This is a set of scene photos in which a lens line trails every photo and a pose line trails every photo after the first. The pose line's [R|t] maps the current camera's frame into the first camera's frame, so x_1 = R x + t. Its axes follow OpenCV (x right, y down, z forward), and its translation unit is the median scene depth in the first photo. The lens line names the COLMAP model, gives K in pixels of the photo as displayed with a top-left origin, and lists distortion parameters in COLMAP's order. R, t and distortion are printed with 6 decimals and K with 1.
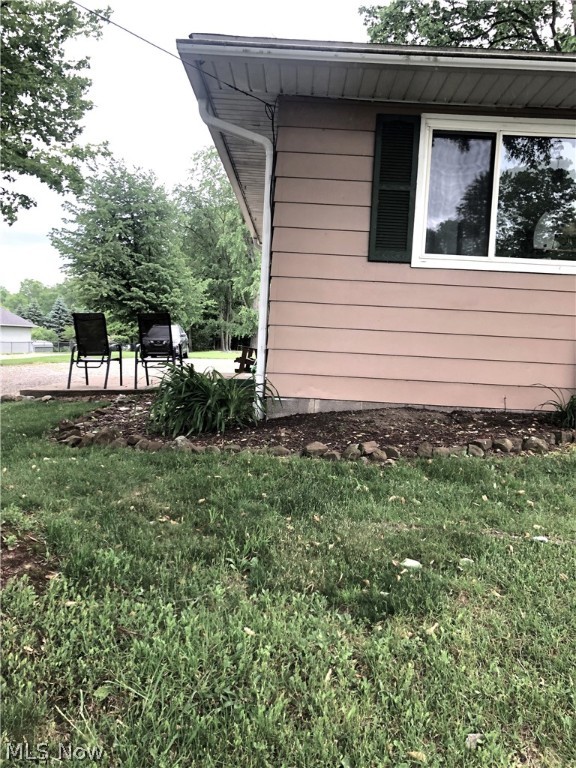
lens RADIAL K [[632.8, 0, 288.4], [0, 632.8, 383.4], [0, 0, 1]] dist [-0.014683, -0.007235]
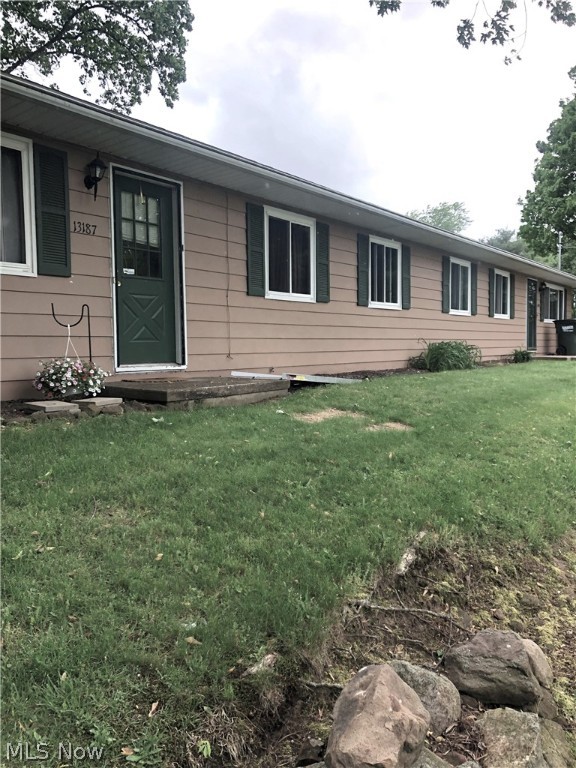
lens RADIAL K [[632.8, 0, 289.2], [0, 632.8, 385.5], [0, 0, 1]] dist [-0.014683, -0.007235]
pose [[0.587448, -0.095447, 0.803614, -1.106769], [0.087901, 0.994671, 0.053883, -0.045166], [-0.804474, 0.038985, 0.592707, -0.006875]]
